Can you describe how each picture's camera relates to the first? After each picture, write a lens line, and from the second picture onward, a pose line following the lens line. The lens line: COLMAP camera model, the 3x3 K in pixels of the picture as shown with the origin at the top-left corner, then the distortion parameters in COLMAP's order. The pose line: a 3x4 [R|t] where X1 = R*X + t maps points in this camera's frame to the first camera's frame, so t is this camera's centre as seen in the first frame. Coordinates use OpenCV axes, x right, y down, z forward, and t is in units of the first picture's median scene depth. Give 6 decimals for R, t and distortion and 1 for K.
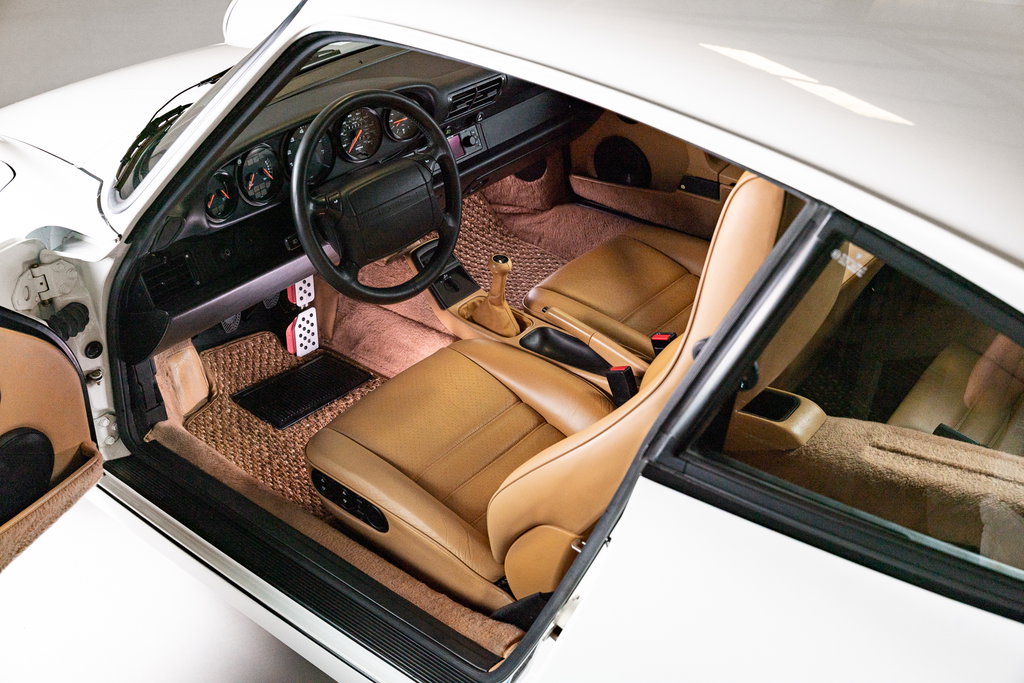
lens RADIAL K [[1027.0, 0, 506.6], [0, 1027.0, 338.3], [0, 0, 1]] dist [-0.001592, 0.017622]
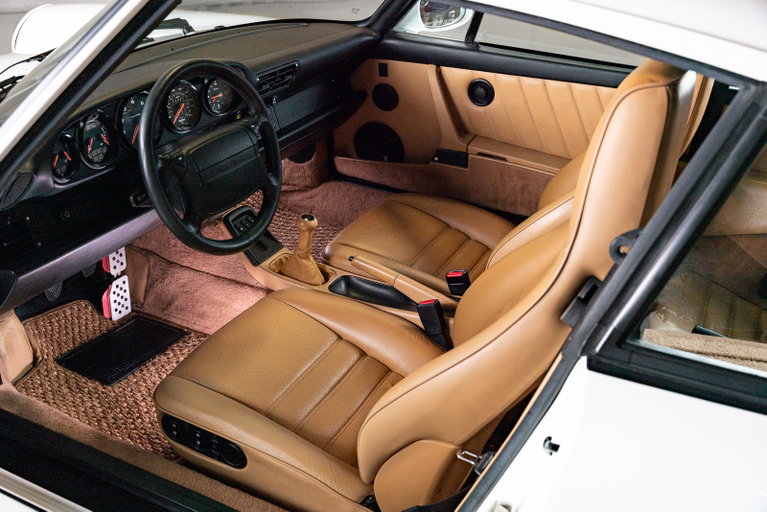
lens RADIAL K [[769.3, 0, 379.4], [0, 769.3, 253.6], [0, 0, 1]] dist [-0.001592, 0.017622]
pose [[0.974625, -0.055003, 0.216983, -0.114024], [0.072145, 0.994800, -0.071885, 0.029822], [-0.211901, 0.085716, 0.973525, 0.148389]]
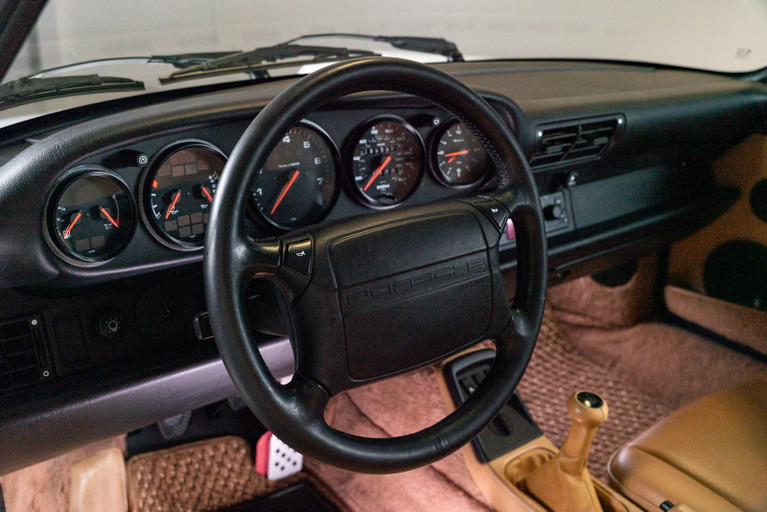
lens RADIAL K [[769.3, 0, 379.4], [0, 769.3, 253.6], [0, 0, 1]] dist [-0.001592, 0.017622]
pose [[0.973309, 0.121860, -0.194473, -0.047426], [-0.157509, 0.970998, -0.179870, -0.058839], [0.166914, 0.205700, 0.964275, 0.521484]]
